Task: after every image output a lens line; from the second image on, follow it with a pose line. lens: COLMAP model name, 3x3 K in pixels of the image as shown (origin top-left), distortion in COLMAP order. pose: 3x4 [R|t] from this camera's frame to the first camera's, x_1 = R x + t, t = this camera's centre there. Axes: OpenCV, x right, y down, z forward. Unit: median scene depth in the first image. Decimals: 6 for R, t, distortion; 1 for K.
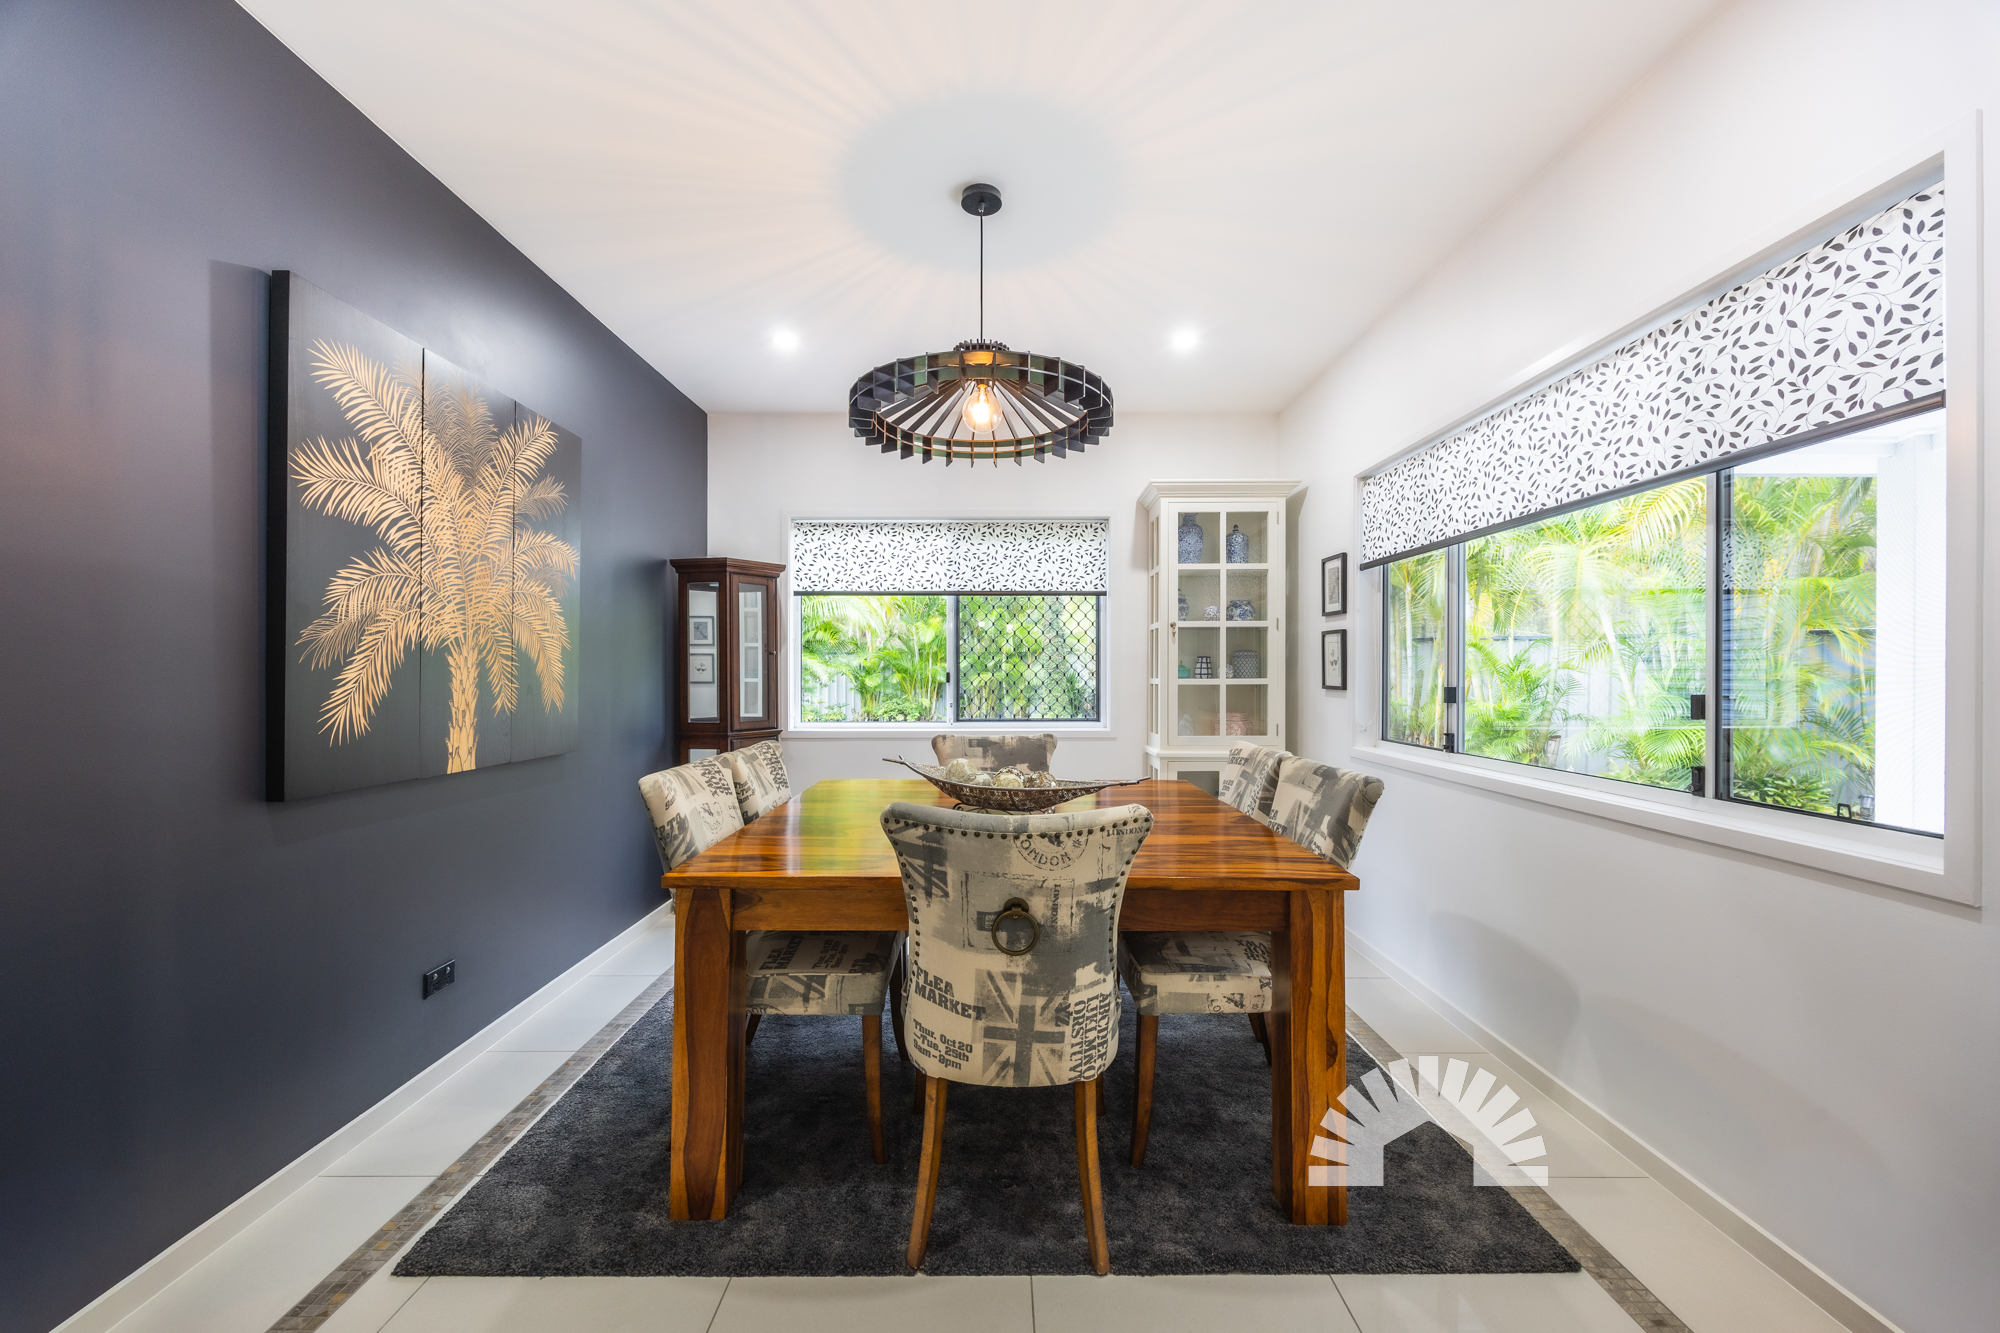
lens RADIAL K [[773.1, 0, 1000.1], [0, 773.1, 658.8], [0, 0, 1]] dist [0.001624, 0.000623]
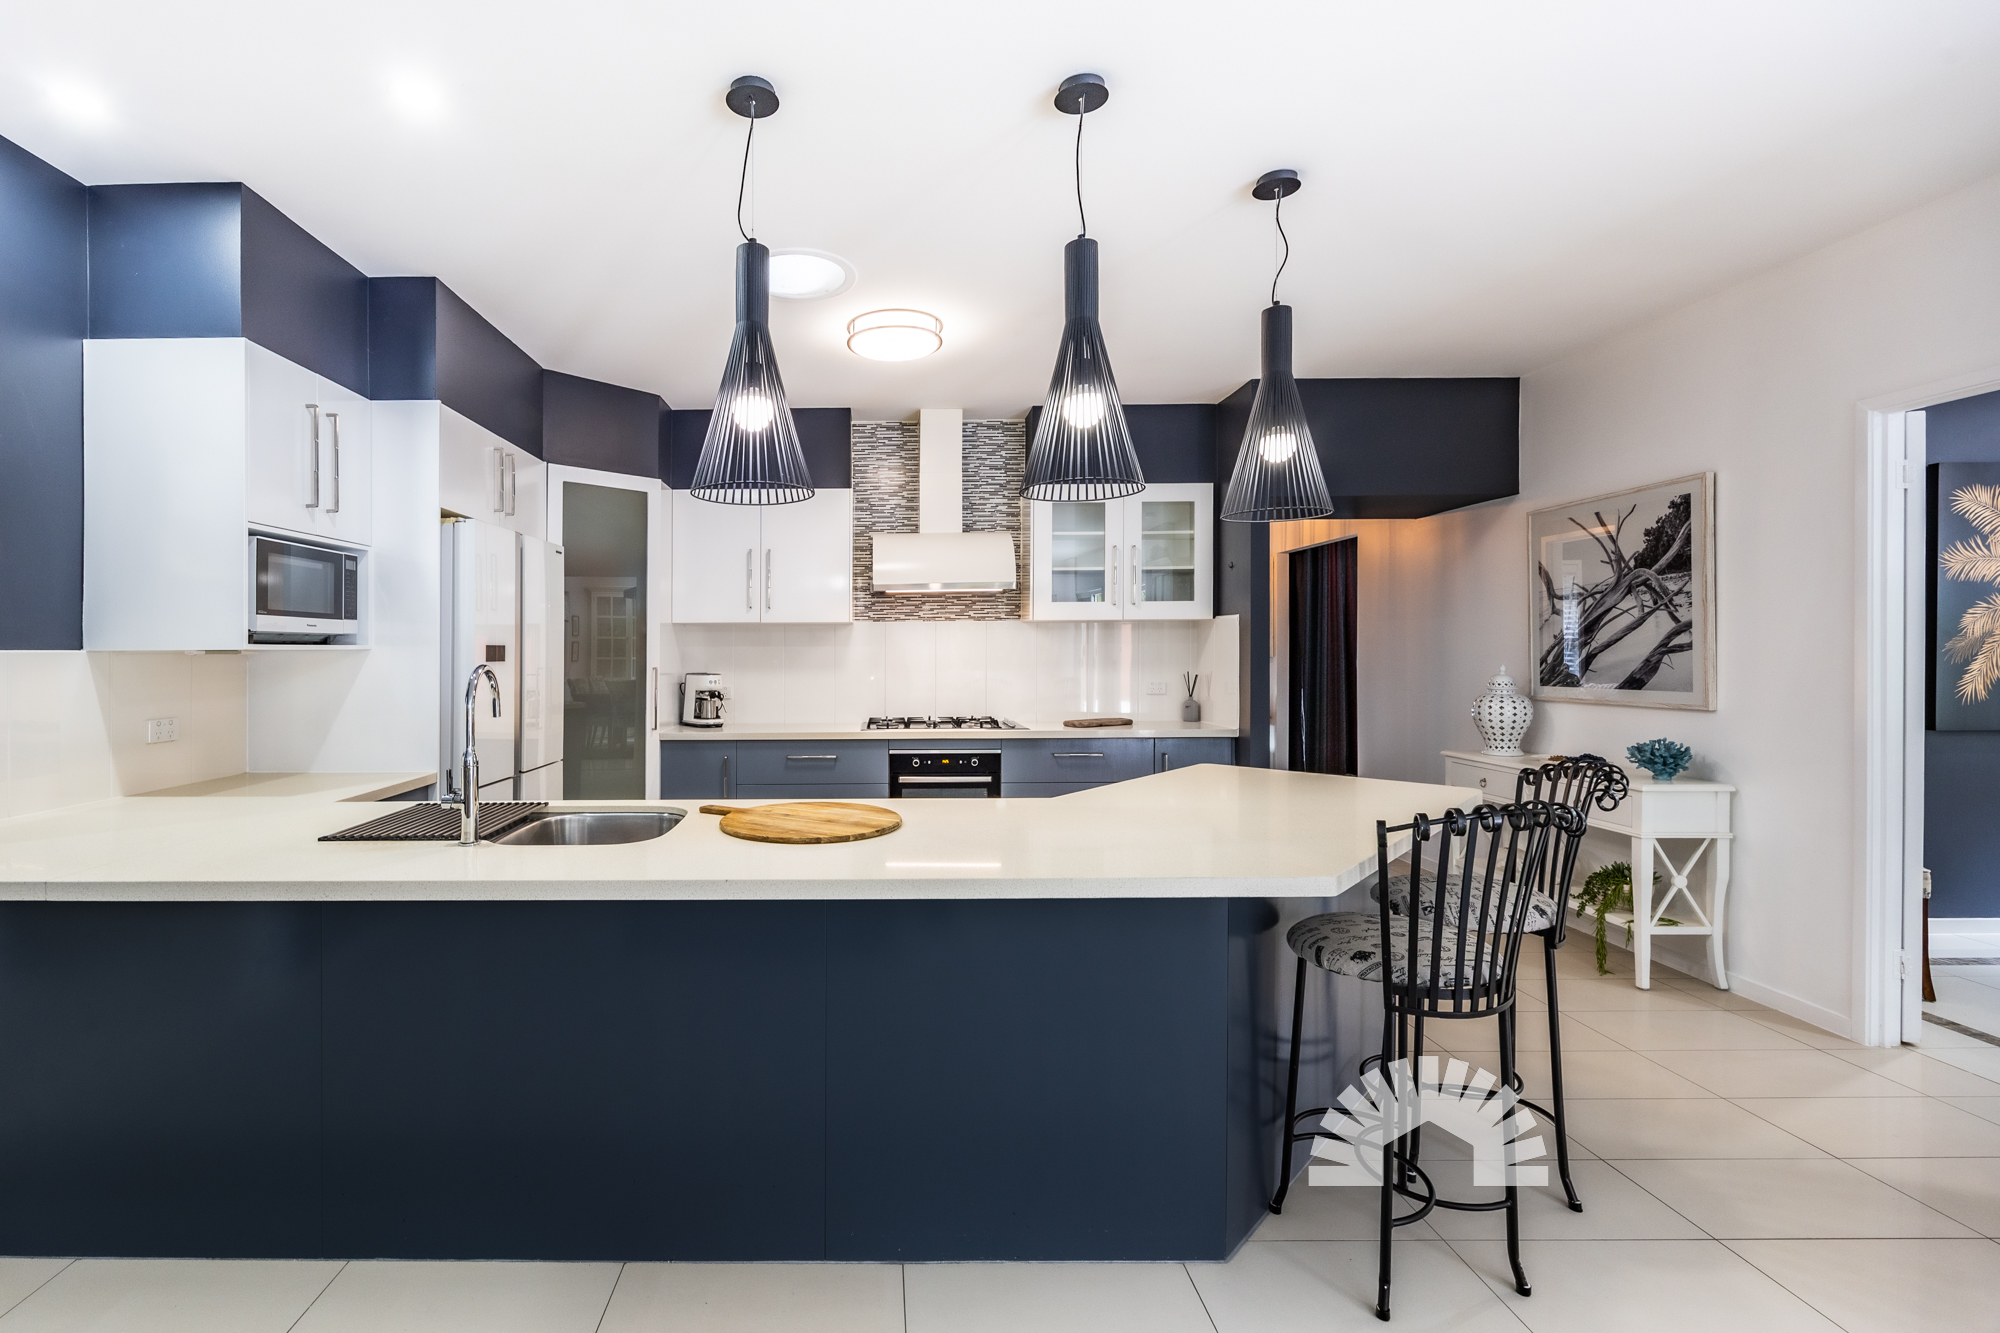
lens RADIAL K [[899.8, 0, 898.6], [0, 899.8, 663.9], [0, 0, 1]] dist [-0.005587, -0.000947]
pose [[-0.012382, 0.007887, -0.999892, 1.275177], [0.007059, 0.999945, 0.007800, -0.019558], [0.999898, -0.006961, -0.012437, -1.492235]]
